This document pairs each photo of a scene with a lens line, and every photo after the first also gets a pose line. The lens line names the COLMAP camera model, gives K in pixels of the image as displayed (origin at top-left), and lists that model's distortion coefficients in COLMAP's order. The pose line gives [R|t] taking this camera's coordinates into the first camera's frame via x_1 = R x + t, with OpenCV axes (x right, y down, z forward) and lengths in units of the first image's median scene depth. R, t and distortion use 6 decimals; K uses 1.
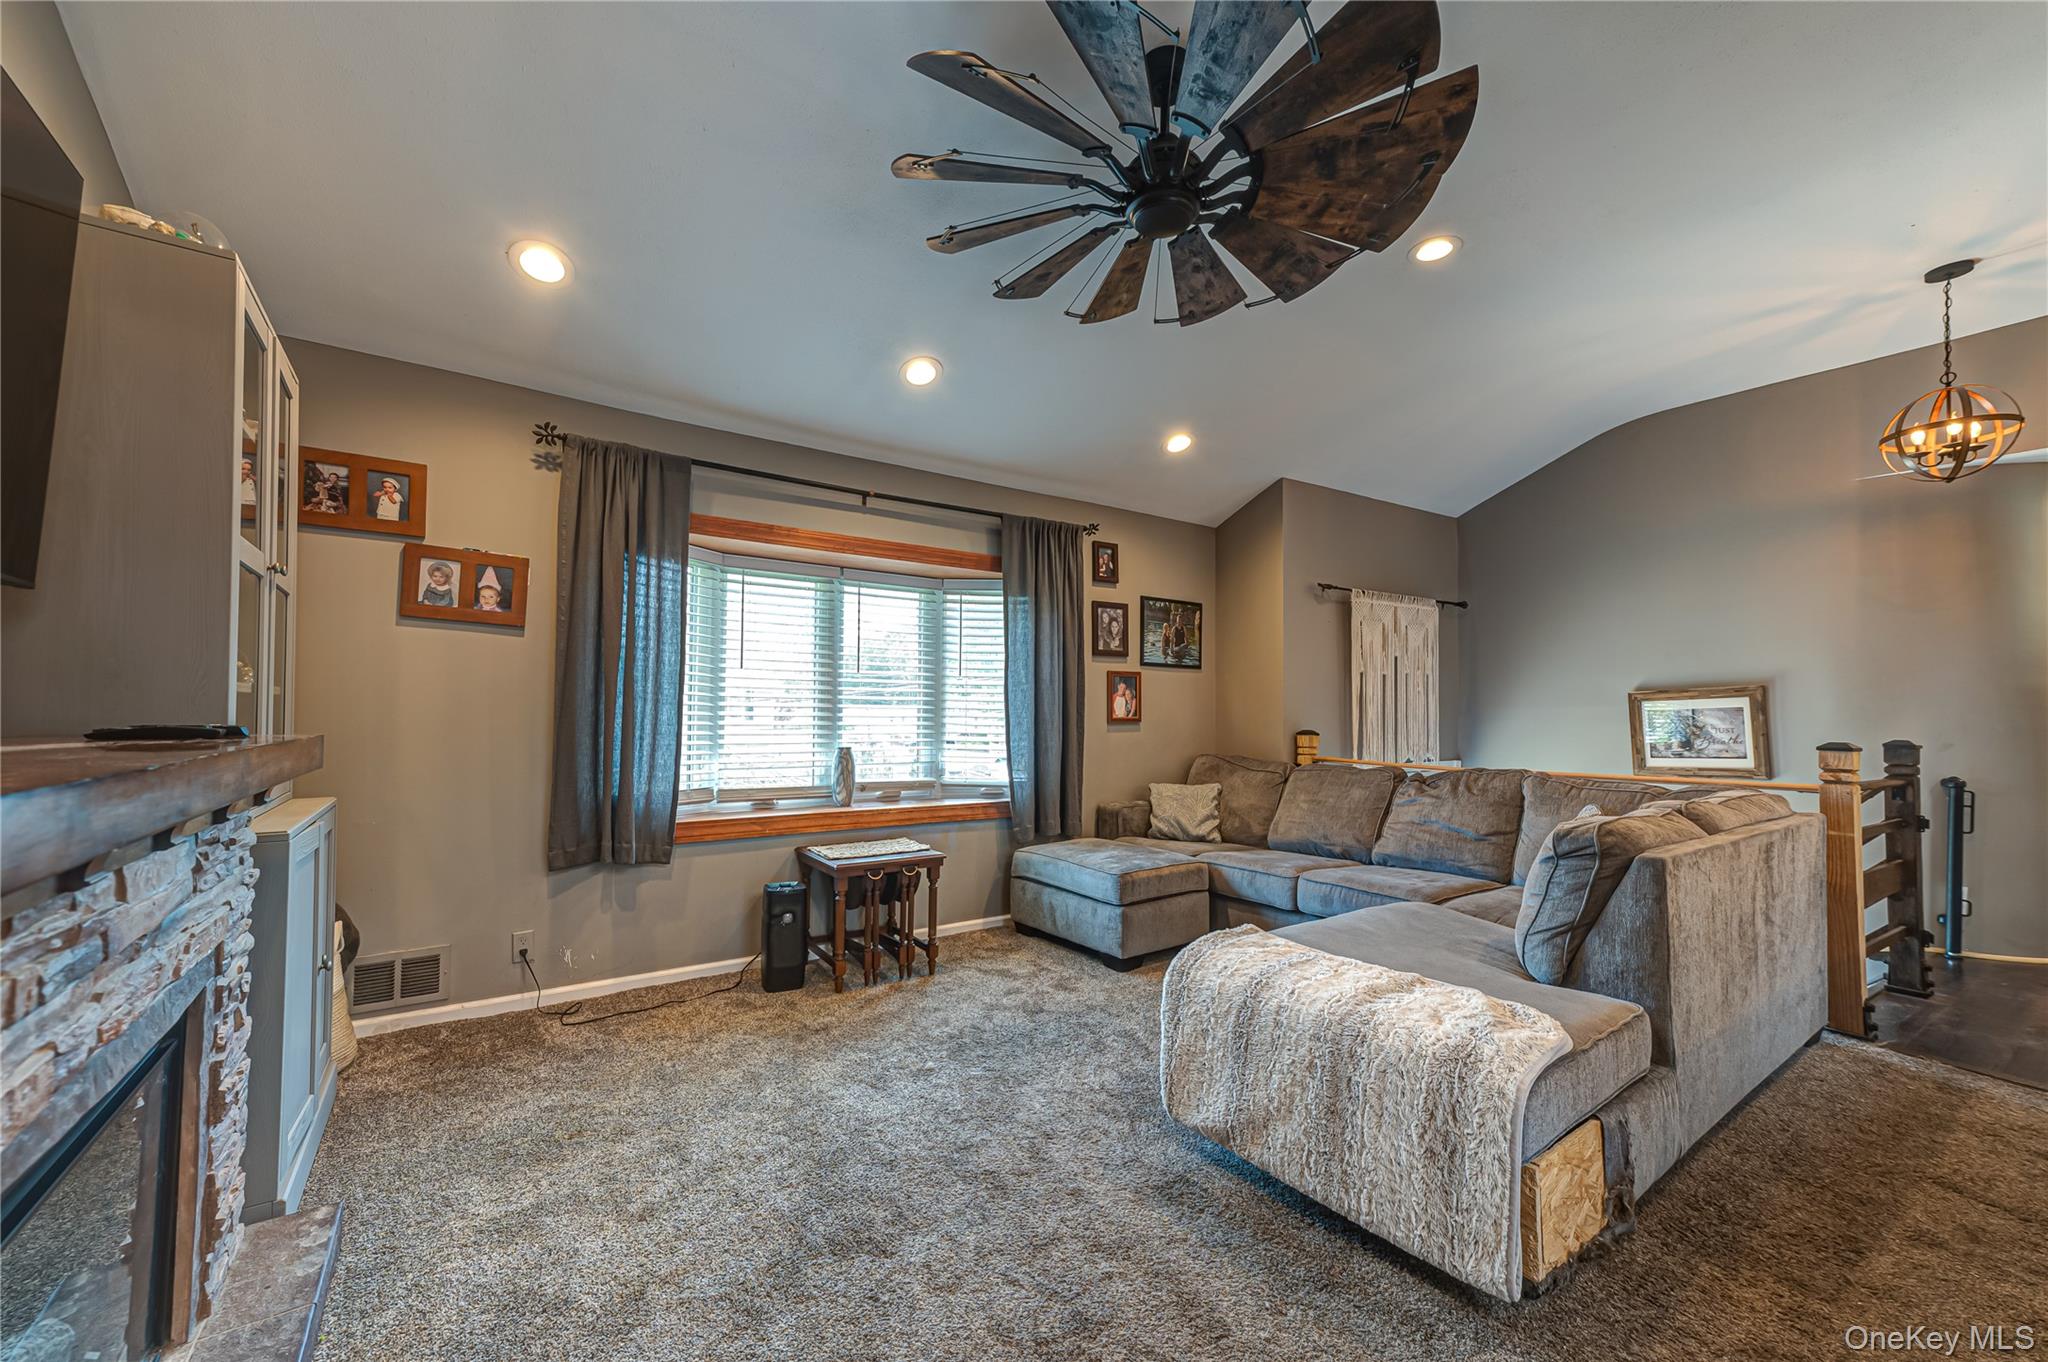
lens RADIAL K [[801.9, 0, 1020.6], [0, 801.9, 688.3], [0, 0, 1]] dist [0.010681, 0.000088]
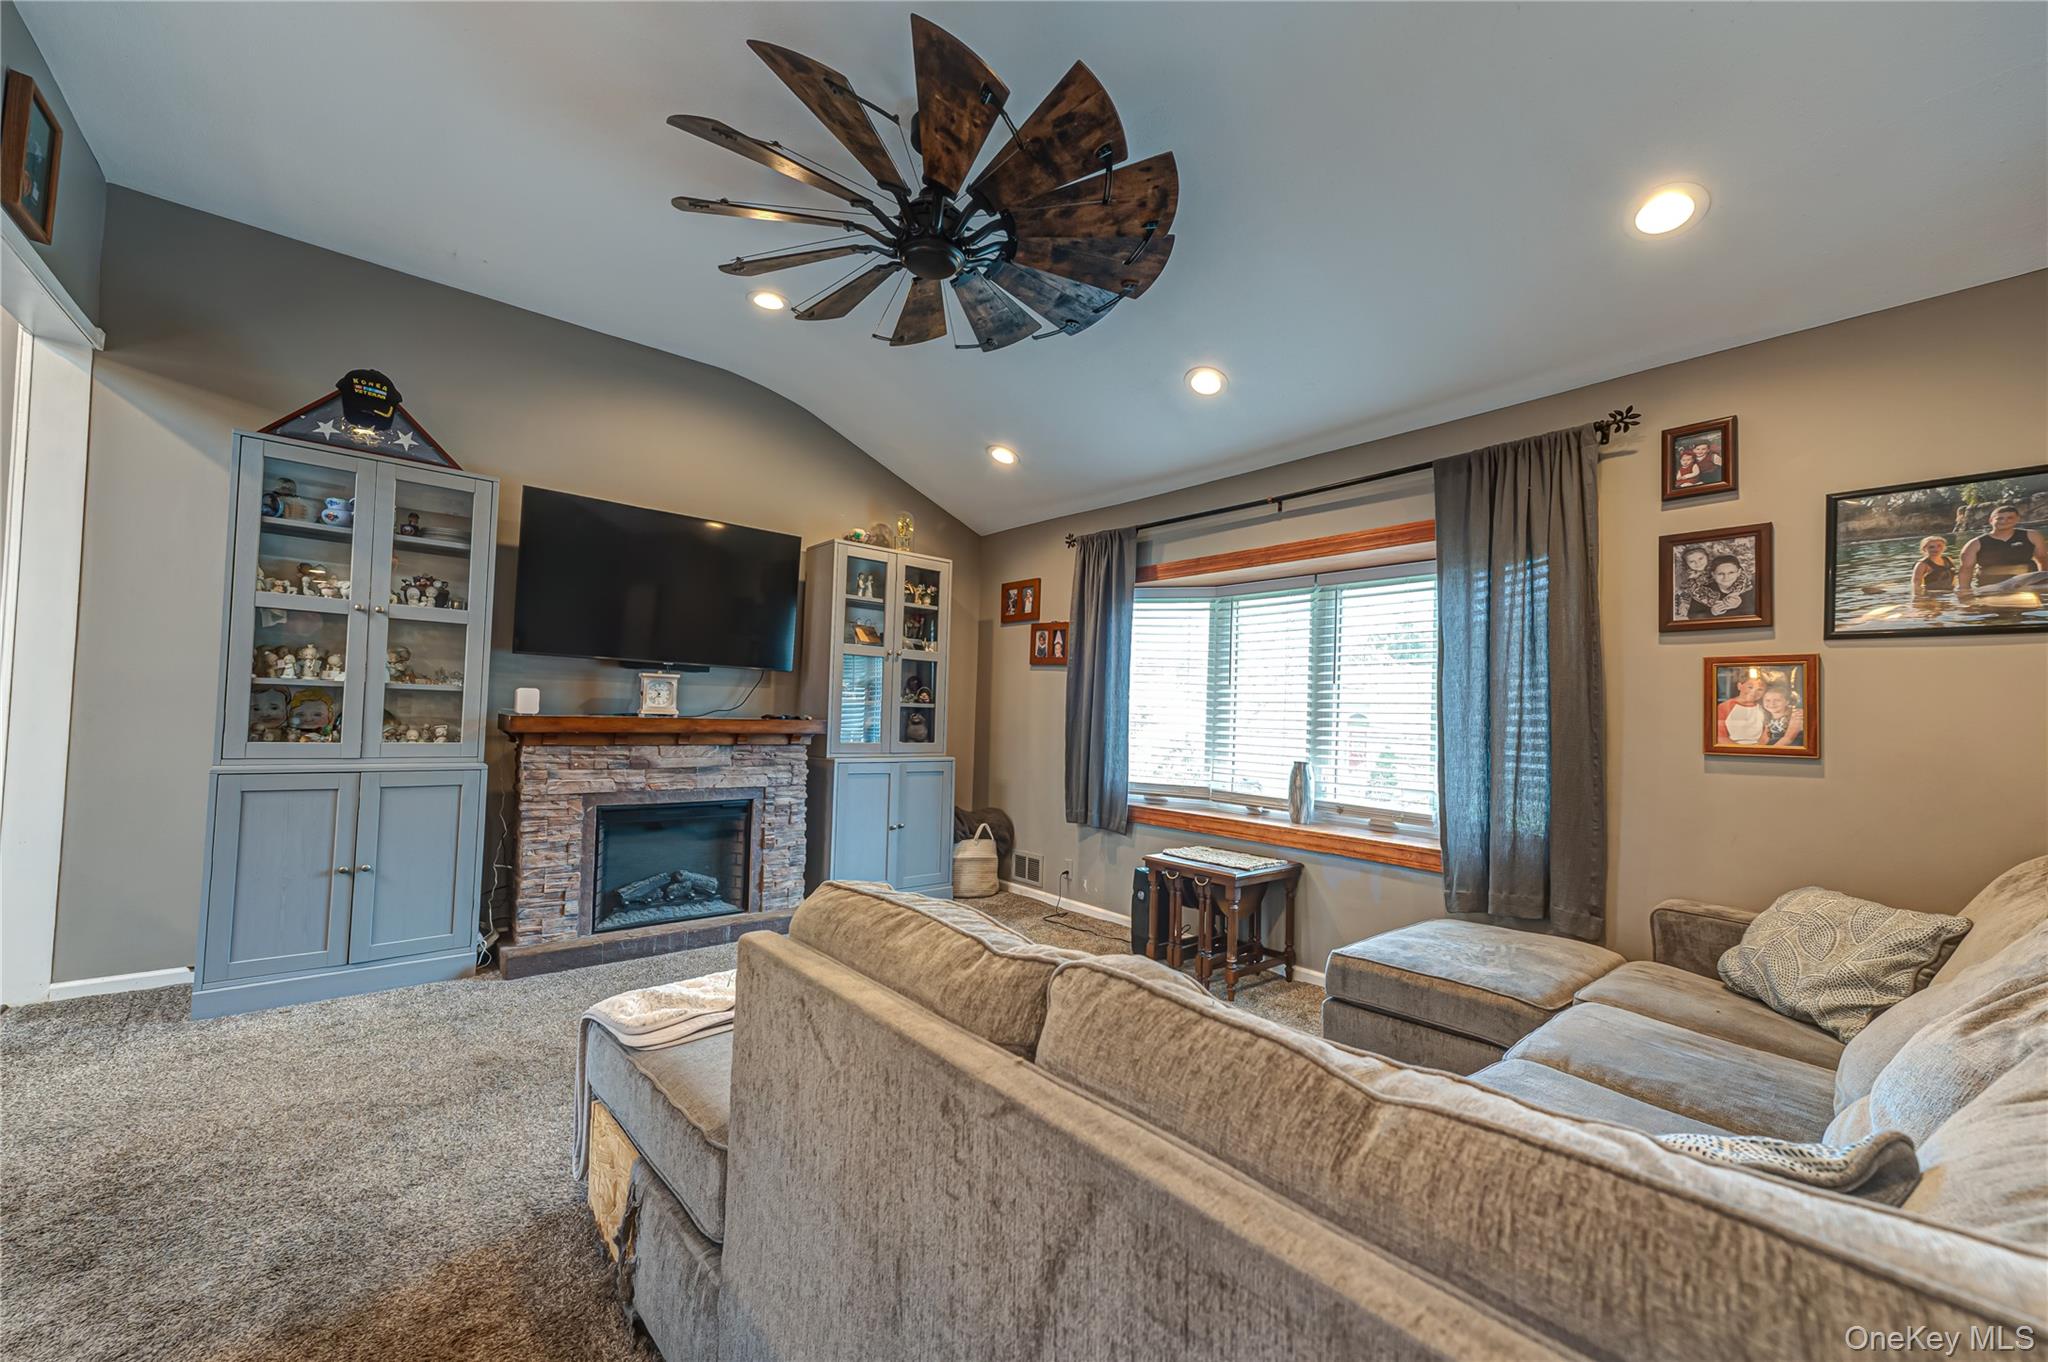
lens RADIAL K [[801.9, 0, 1020.1], [0, 801.9, 691.2], [0, 0, 1]] dist [0.010681, 0.000088]
pose [[0.092026, -0.036956, -0.995071, 0.724658], [-0.001486, 0.999305, -0.037251, 0.025576], [0.995755, 0.004907, 0.091907, 0.588478]]
